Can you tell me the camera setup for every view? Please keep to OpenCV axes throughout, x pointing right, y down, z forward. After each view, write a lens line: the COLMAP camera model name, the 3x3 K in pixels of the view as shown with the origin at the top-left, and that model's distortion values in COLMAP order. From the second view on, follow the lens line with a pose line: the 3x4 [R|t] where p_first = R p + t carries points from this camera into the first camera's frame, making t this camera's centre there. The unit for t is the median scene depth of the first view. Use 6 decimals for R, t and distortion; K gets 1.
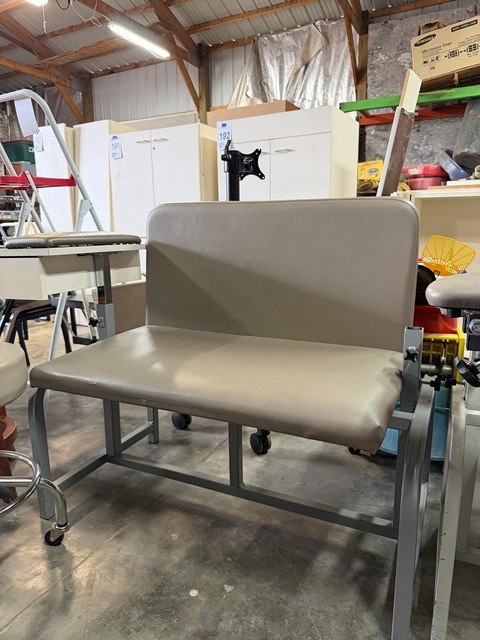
lens RADIAL K [[459.0, 0, 242.8], [0, 459.0, 320.4], [0, 0, 1]] dist [0.008873, -0.010945]
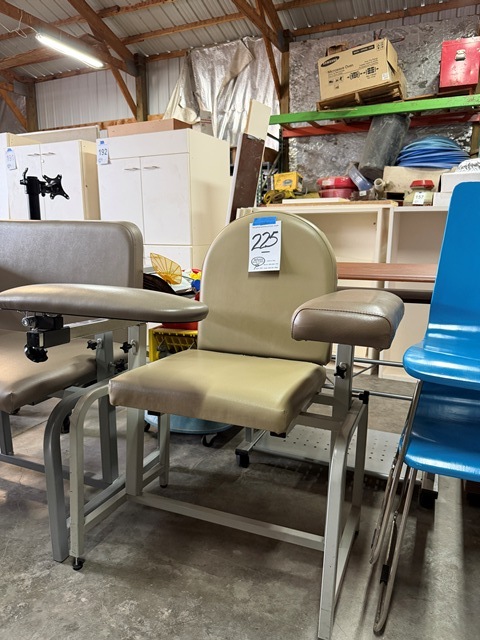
lens RADIAL K [[459.0, 0, 235.5], [0, 459.0, 319.6], [0, 0, 1]] dist [0.008873, -0.010945]
pose [[0.998749, 0.002165, 0.049959, 0.094889], [-0.001782, 0.999969, -0.007704, 0.002046], [-0.049974, 0.007605, 0.998722, -0.044471]]
